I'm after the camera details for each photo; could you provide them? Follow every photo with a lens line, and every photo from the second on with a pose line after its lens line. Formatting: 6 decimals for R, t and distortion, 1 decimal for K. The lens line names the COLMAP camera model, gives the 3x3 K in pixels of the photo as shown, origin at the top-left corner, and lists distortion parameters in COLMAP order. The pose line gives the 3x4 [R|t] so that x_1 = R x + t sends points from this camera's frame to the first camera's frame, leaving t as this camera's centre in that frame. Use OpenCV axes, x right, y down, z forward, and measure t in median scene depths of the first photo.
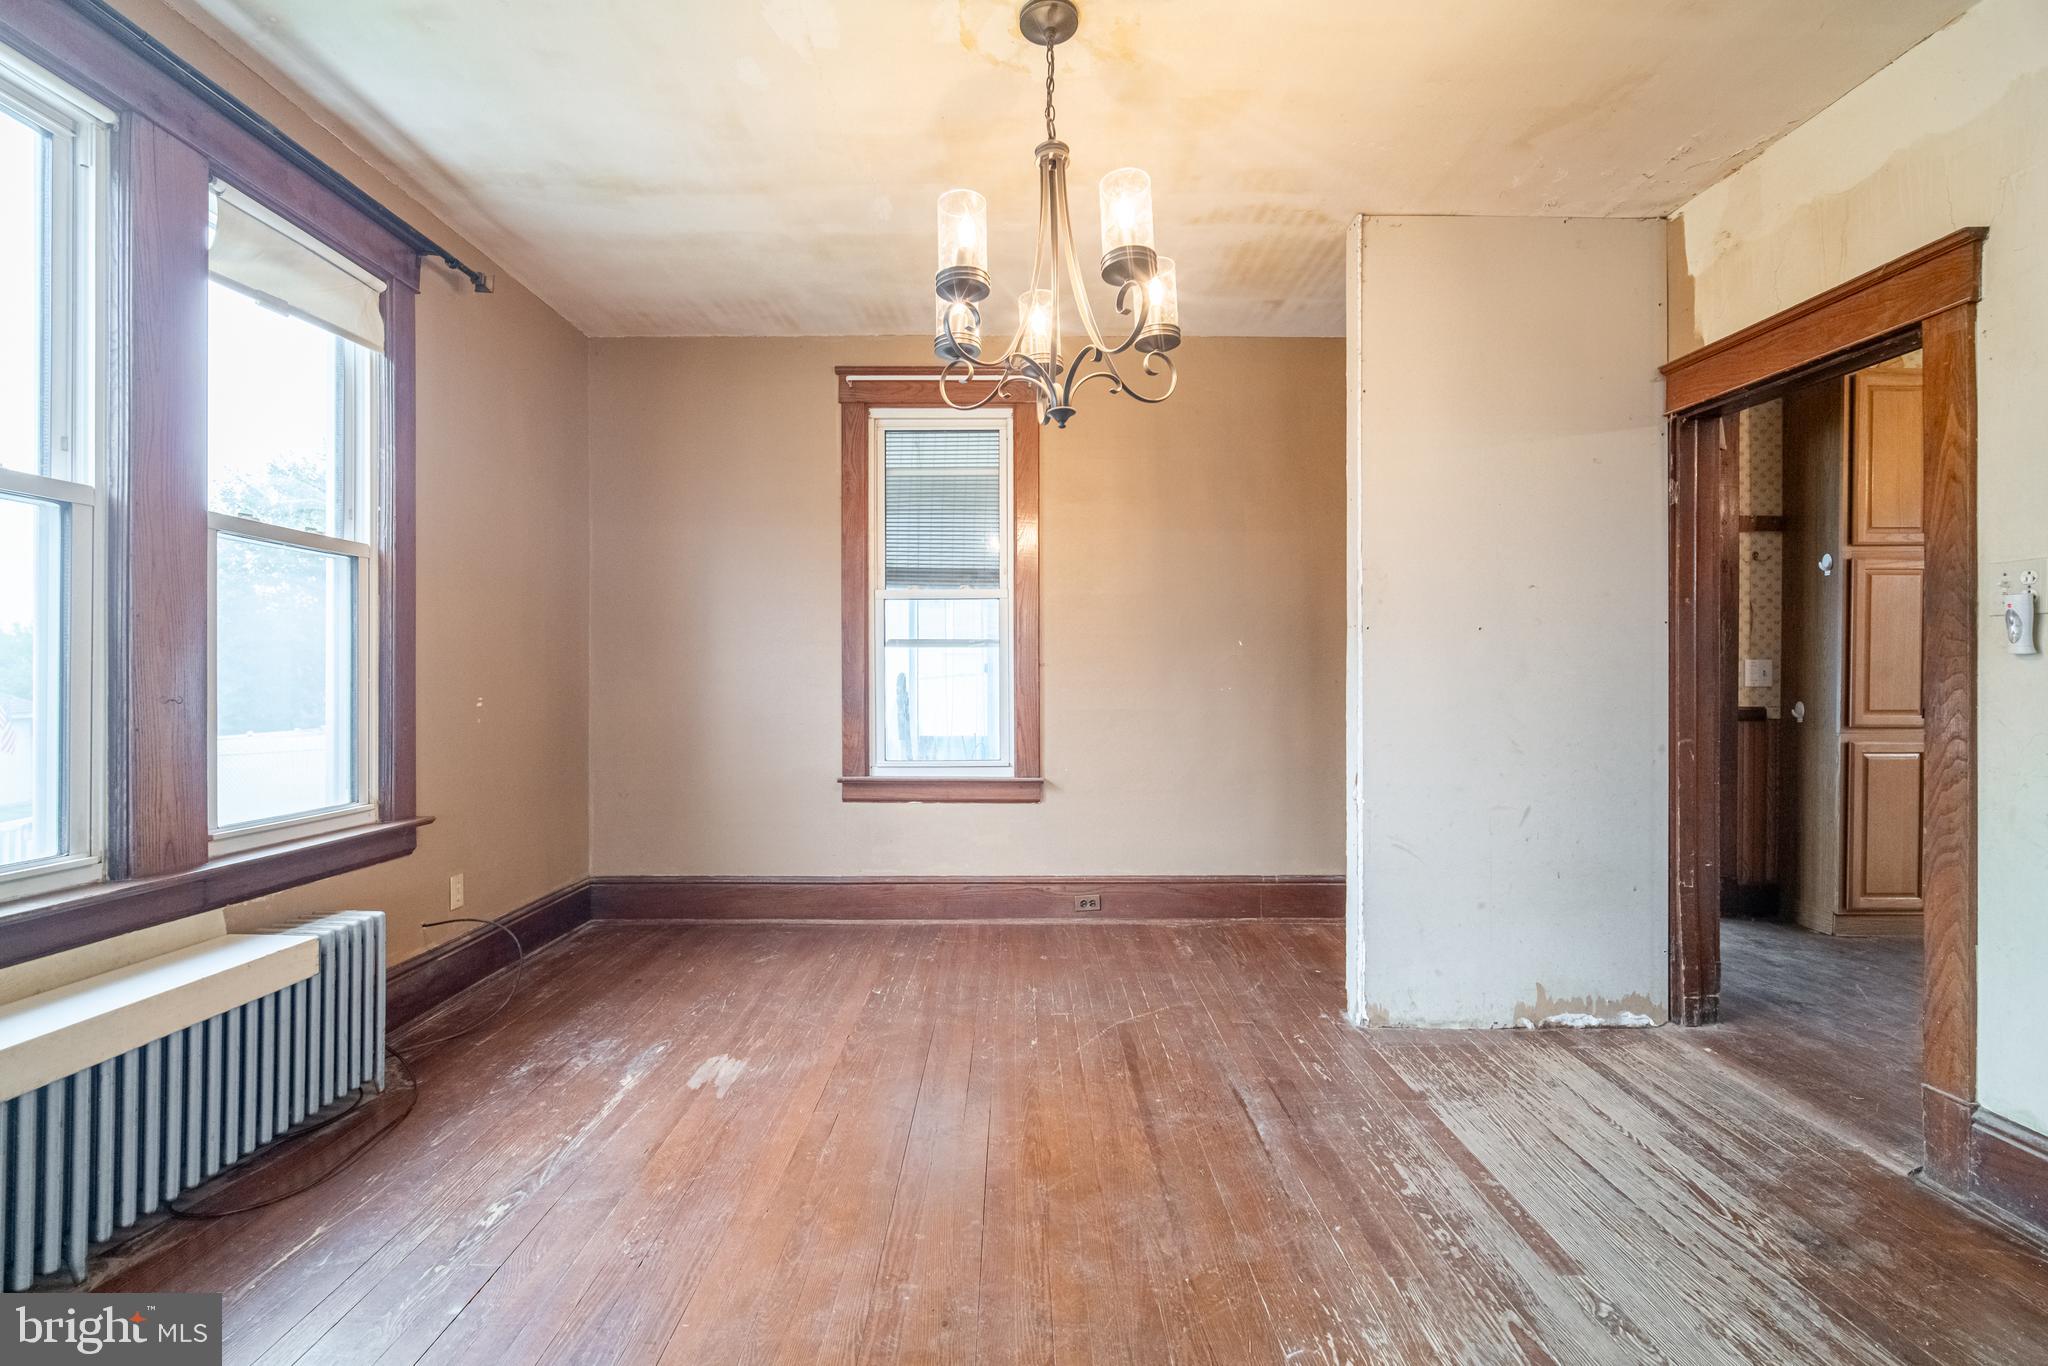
lens RADIAL K [[919.1, 0, 1022.3], [0, 919.1, 683.8], [0, 0, 1]] dist [-0.013403, 0.002135]
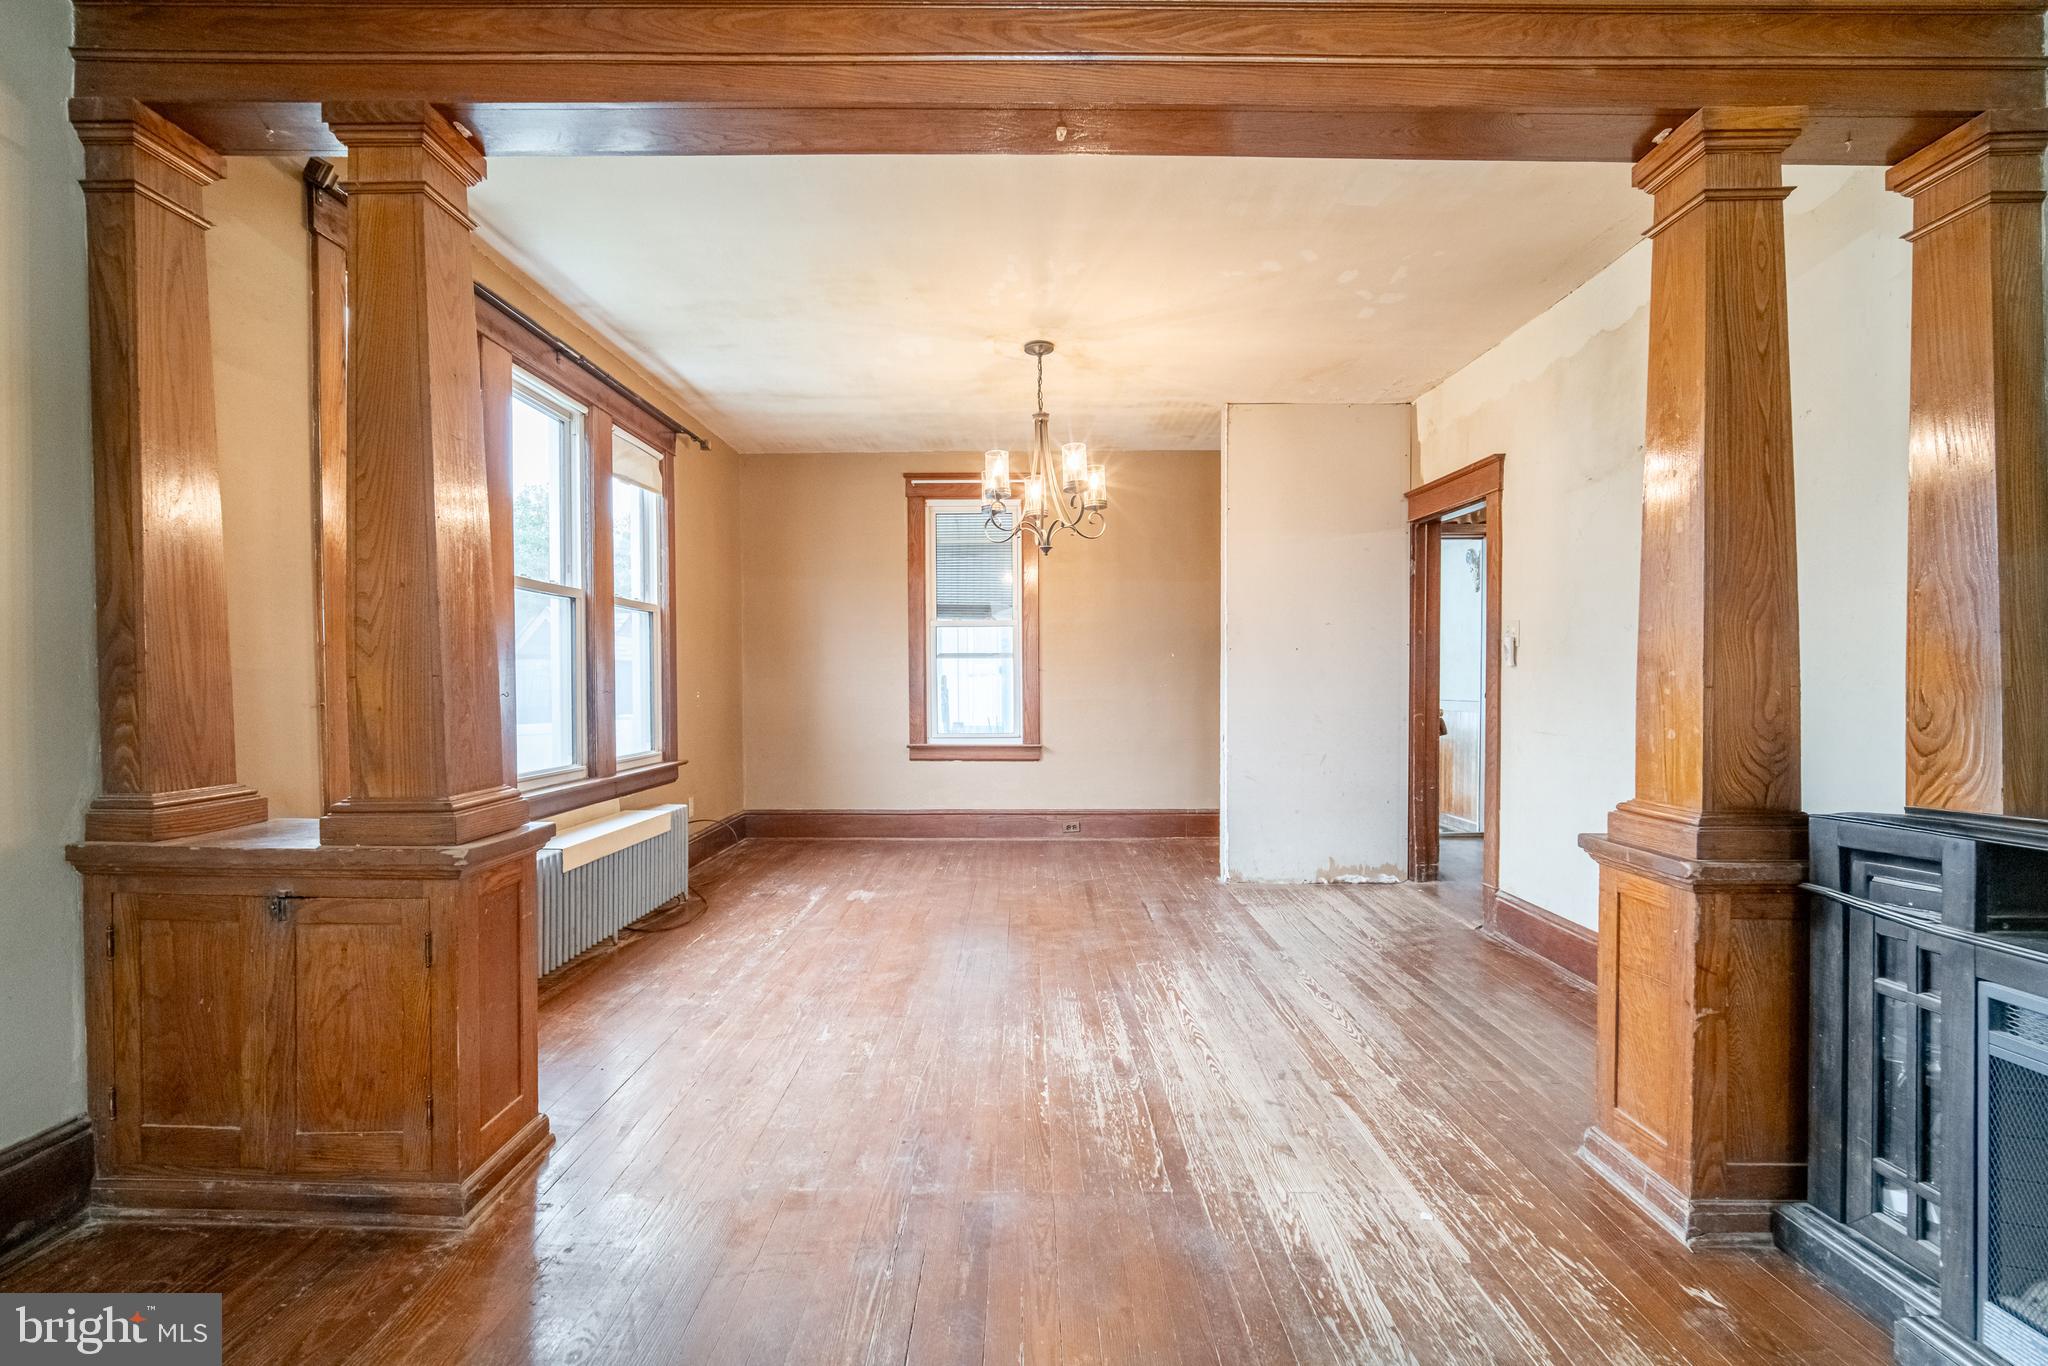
lens RADIAL K [[919.1, 0, 1008.9], [0, 919.1, 690.6], [0, 0, 1]] dist [-0.013403, 0.002135]
pose [[0.999723, -0.002851, -0.023349, 0.005898], [0.003026, 0.999967, 0.007482, 0.002508], [0.023327, -0.007550, 0.999699, -0.719741]]
